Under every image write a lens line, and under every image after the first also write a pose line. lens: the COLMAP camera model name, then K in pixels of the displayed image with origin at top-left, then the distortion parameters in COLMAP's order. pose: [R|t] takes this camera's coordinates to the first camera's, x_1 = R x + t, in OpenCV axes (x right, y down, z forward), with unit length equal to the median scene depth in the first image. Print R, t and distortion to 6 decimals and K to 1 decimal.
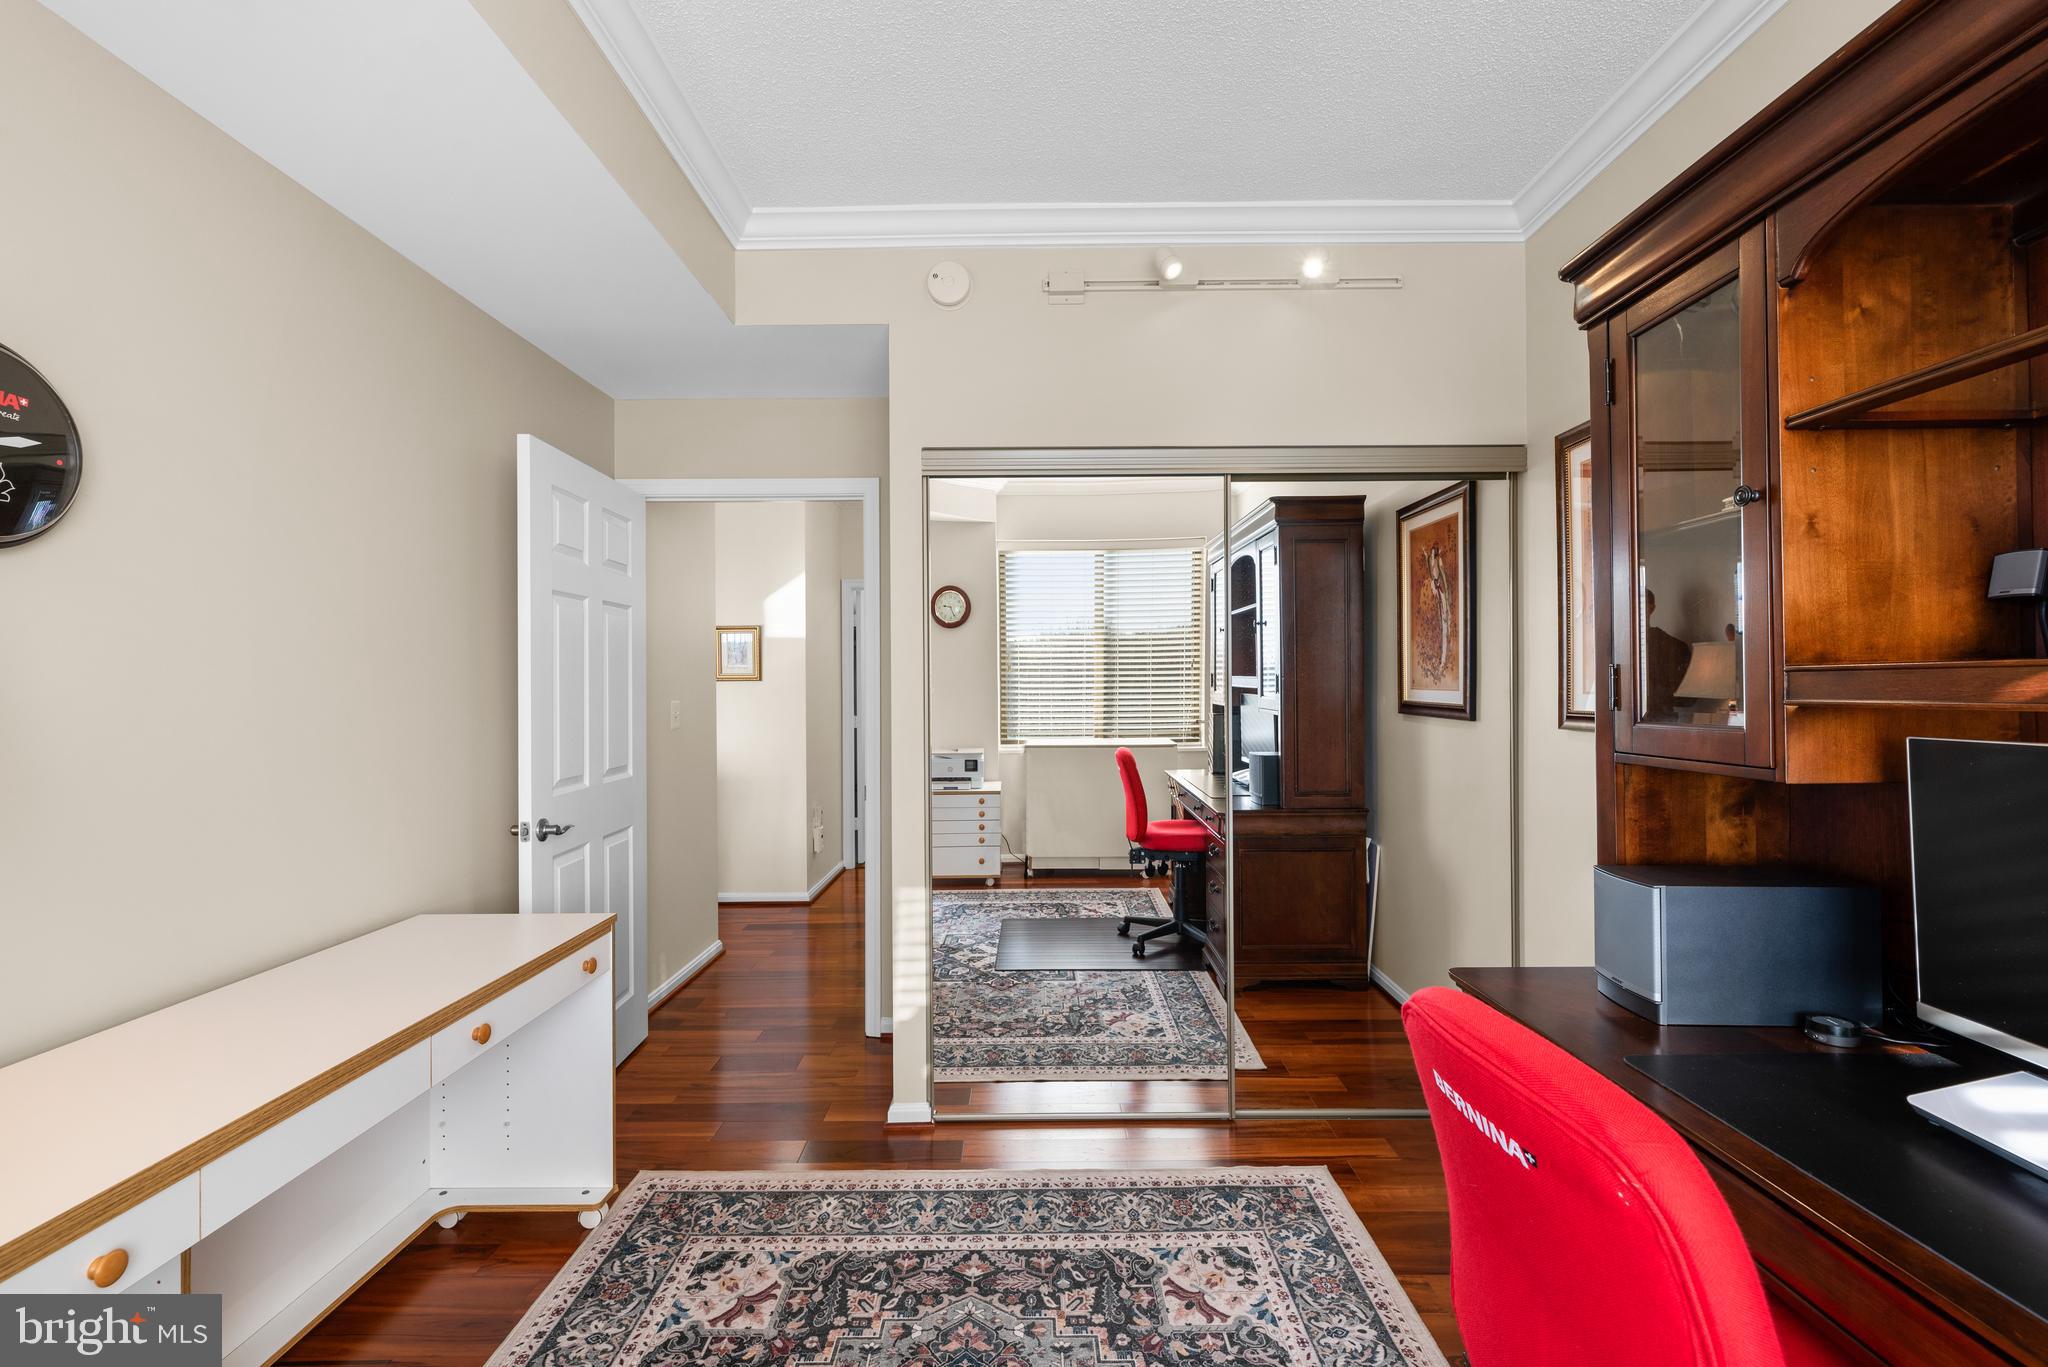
lens RADIAL K [[921.8, 0, 1023.1], [0, 921.8, 678.0], [0, 0, 1]] dist [0.002176, -0.000172]
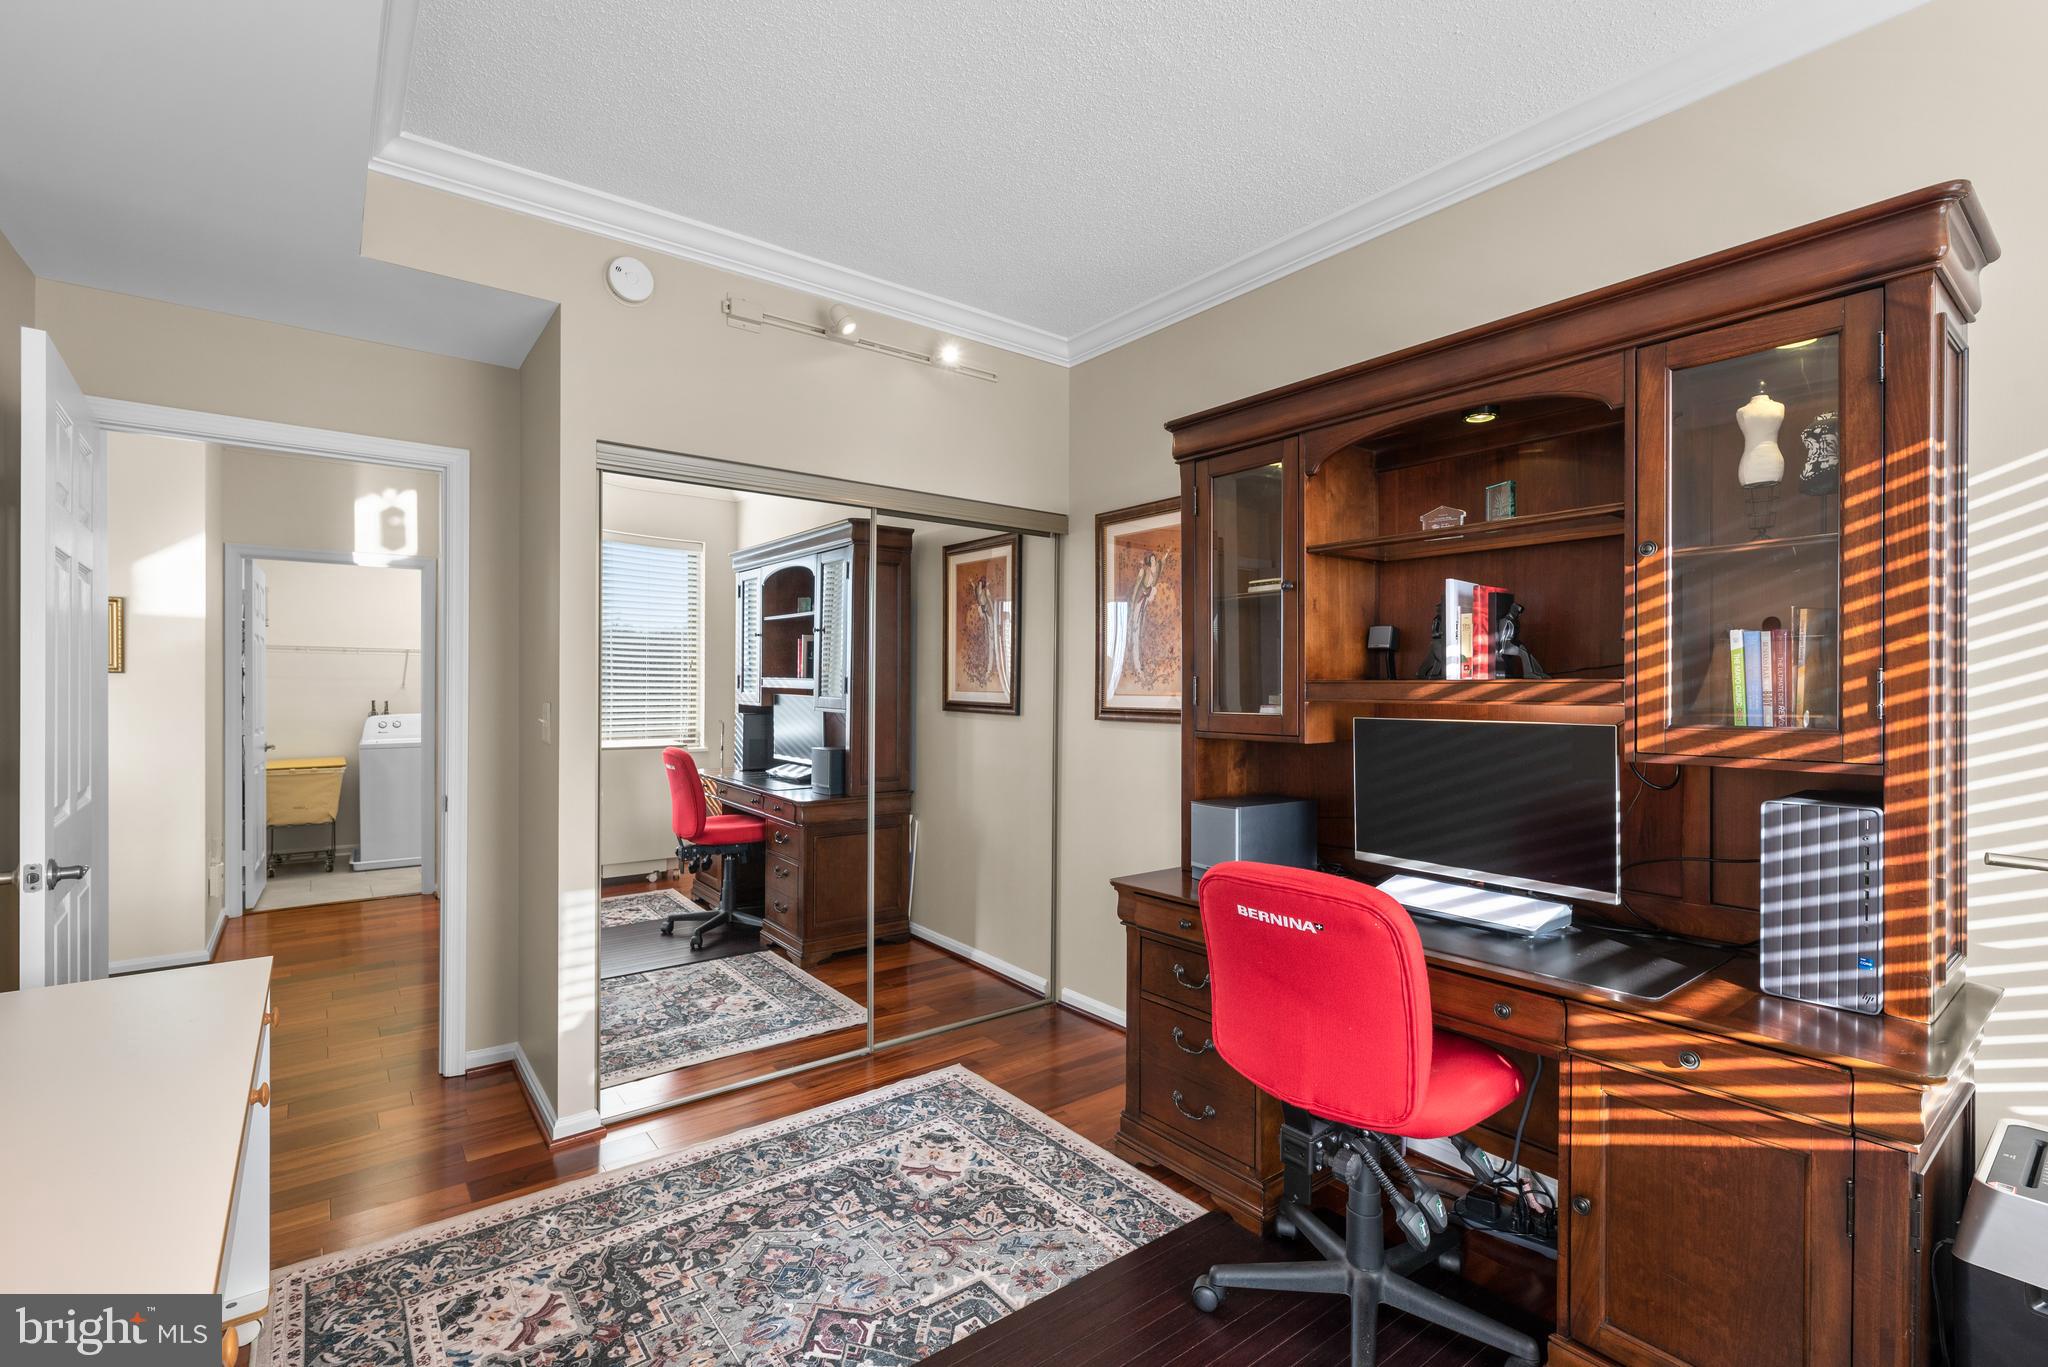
lens RADIAL K [[920.9, 0, 1030.5], [0, 920.9, 684.2], [0, 0, 1]] dist [0.000012, -0.000373]
pose [[0.784112, 0.012629, 0.620491, -0.453028], [-0.015794, 0.999875, -0.000392, 0.002629], [-0.620419, -0.009492, 0.784213, -0.064934]]
